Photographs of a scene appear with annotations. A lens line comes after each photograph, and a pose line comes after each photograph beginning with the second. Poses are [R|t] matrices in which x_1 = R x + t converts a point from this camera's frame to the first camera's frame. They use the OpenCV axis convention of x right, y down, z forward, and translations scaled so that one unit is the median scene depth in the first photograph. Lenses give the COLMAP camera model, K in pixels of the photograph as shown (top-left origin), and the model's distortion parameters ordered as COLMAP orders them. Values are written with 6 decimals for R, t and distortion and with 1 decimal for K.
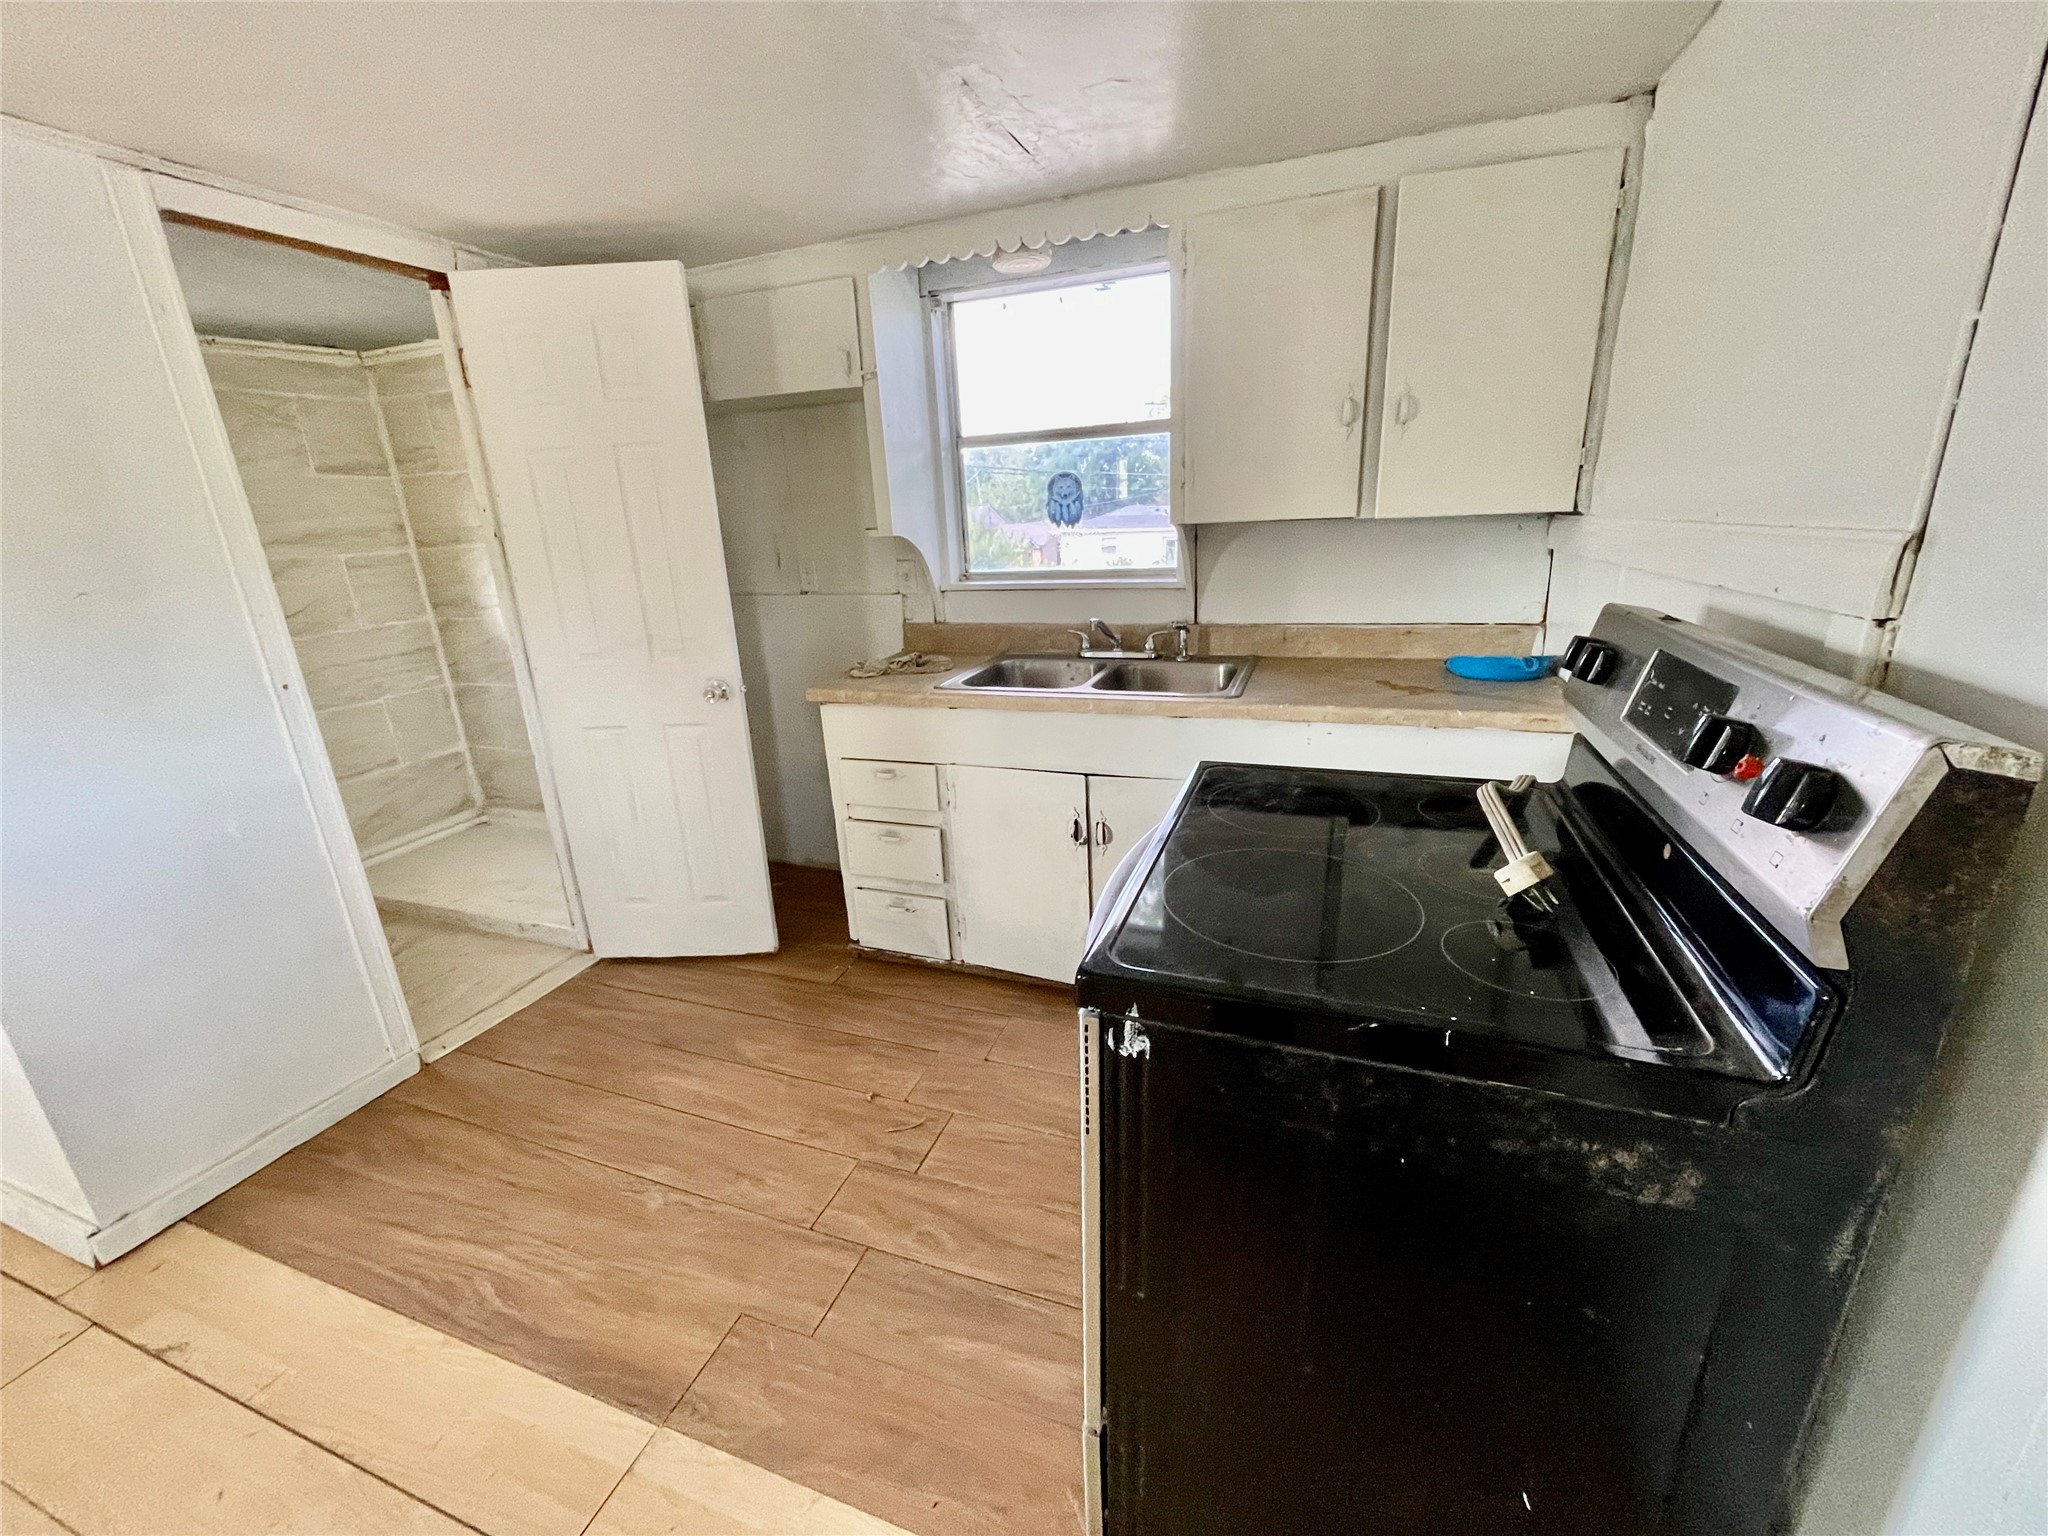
lens RADIAL K [[824.1, 0, 1024.4], [0, 824.1, 766.1], [0, 0, 1]] dist [0.001092, 0.000161]
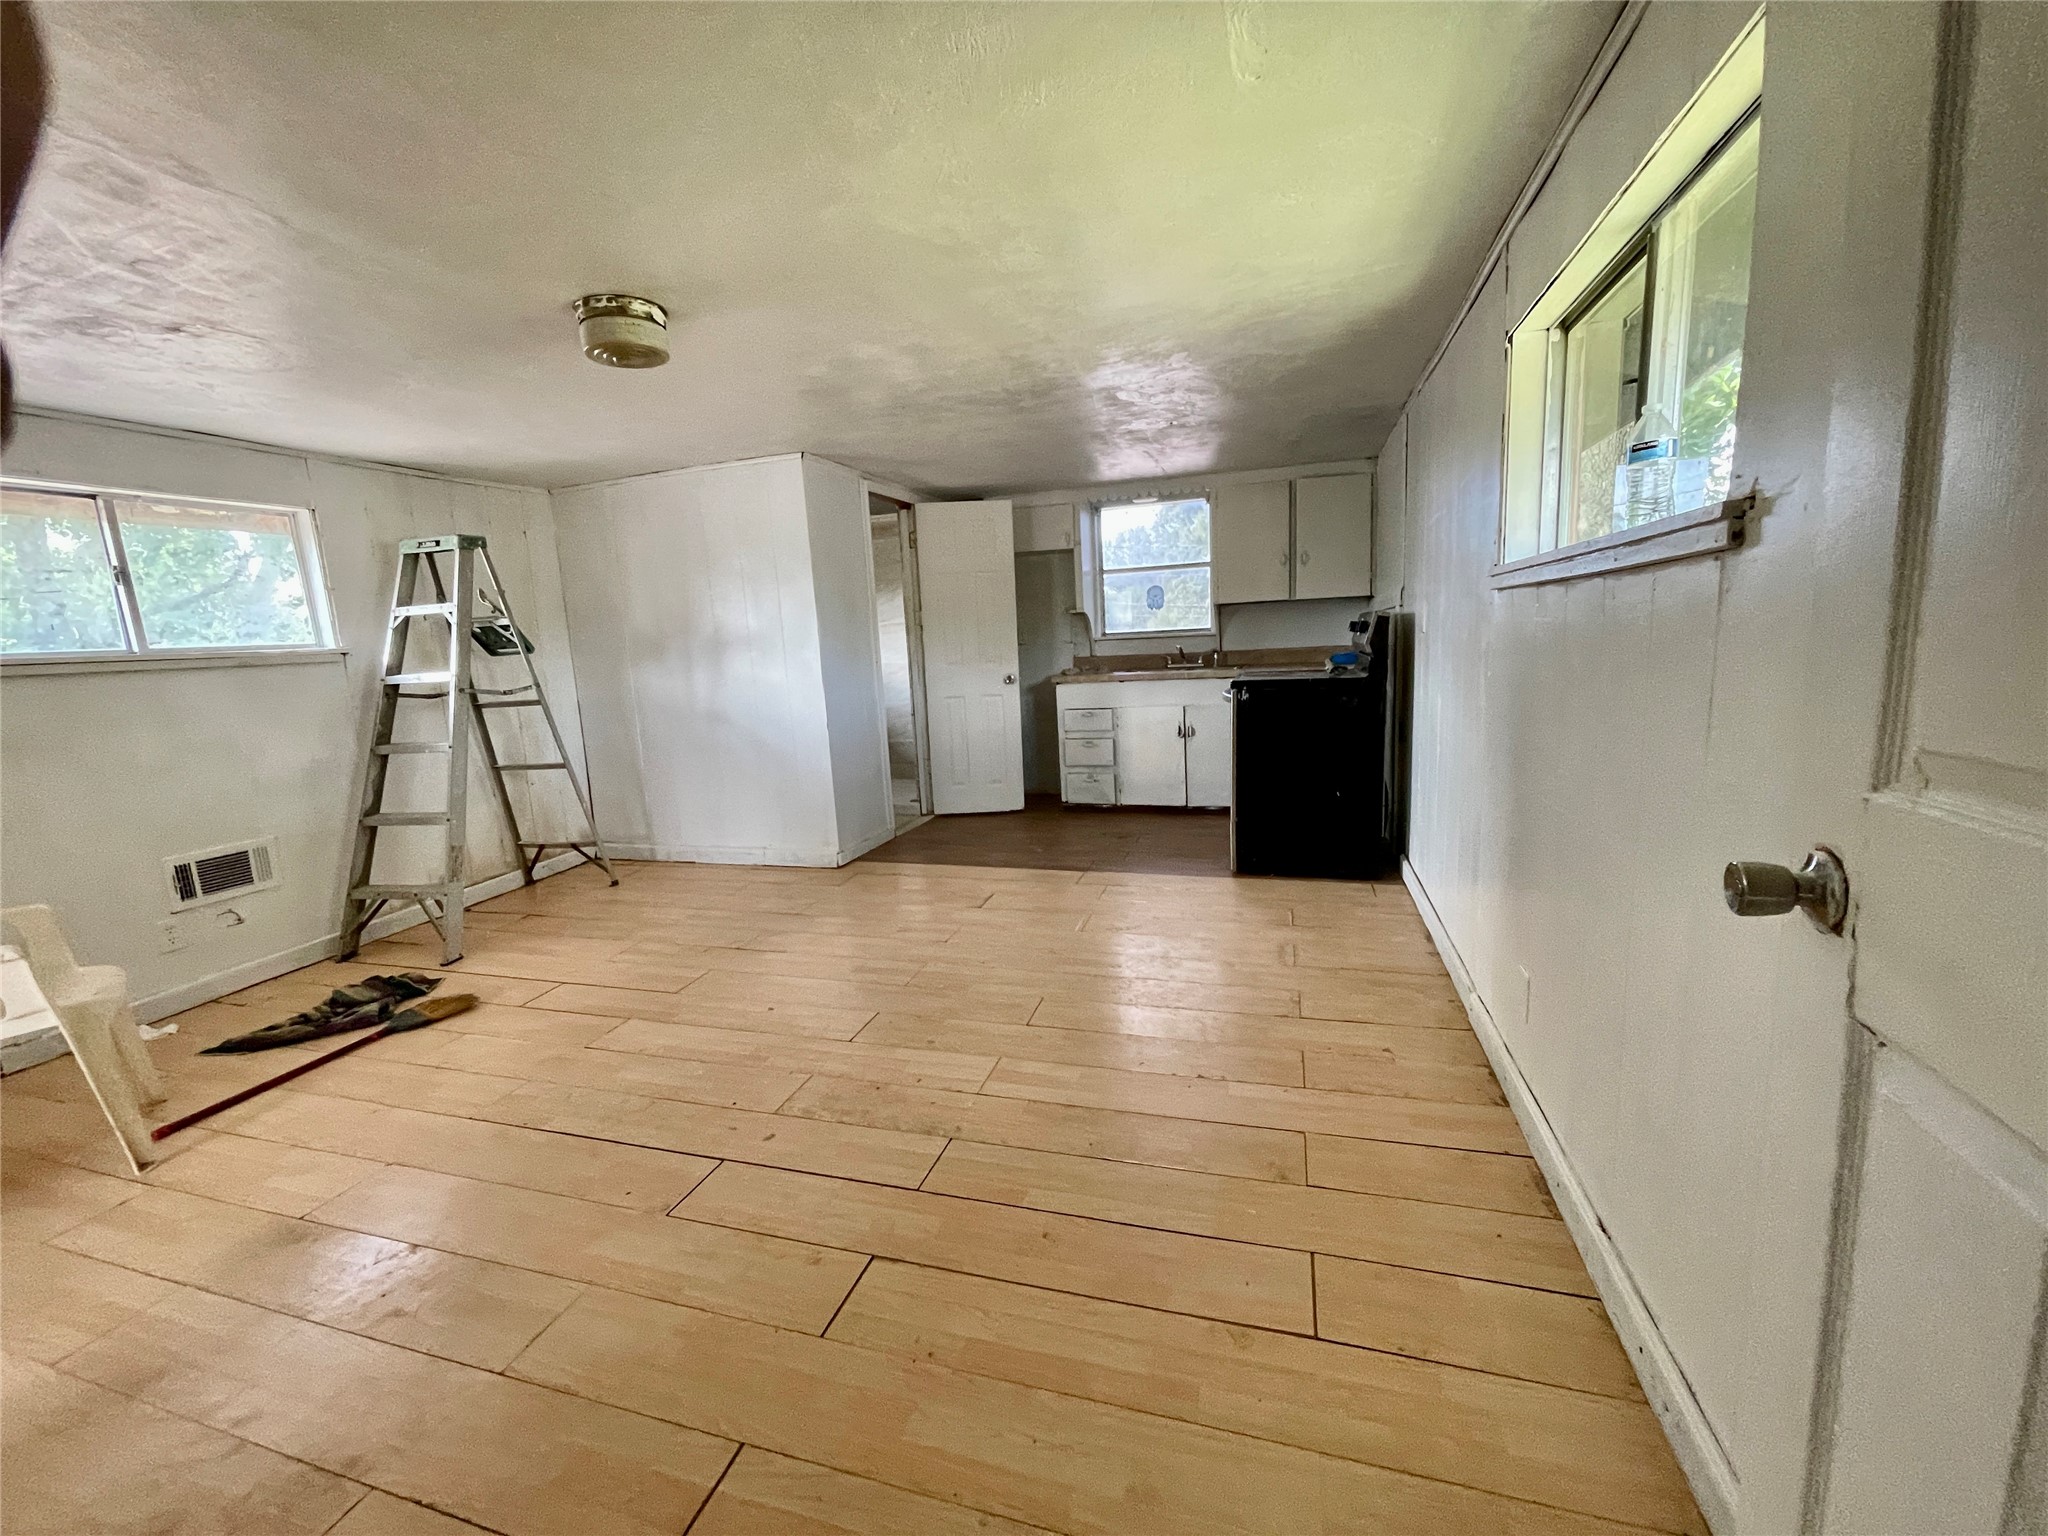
lens RADIAL K [[824.1, 0, 1025.7], [0, 824.1, 769.8], [0, 0, 1]] dist [0.001092, 0.000161]
pose [[0.998711, -0.009828, 0.049796, -0.440054], [0.016896, 0.989497, -0.143563, 0.463834], [-0.047862, 0.144219, 0.988388, -1.137797]]
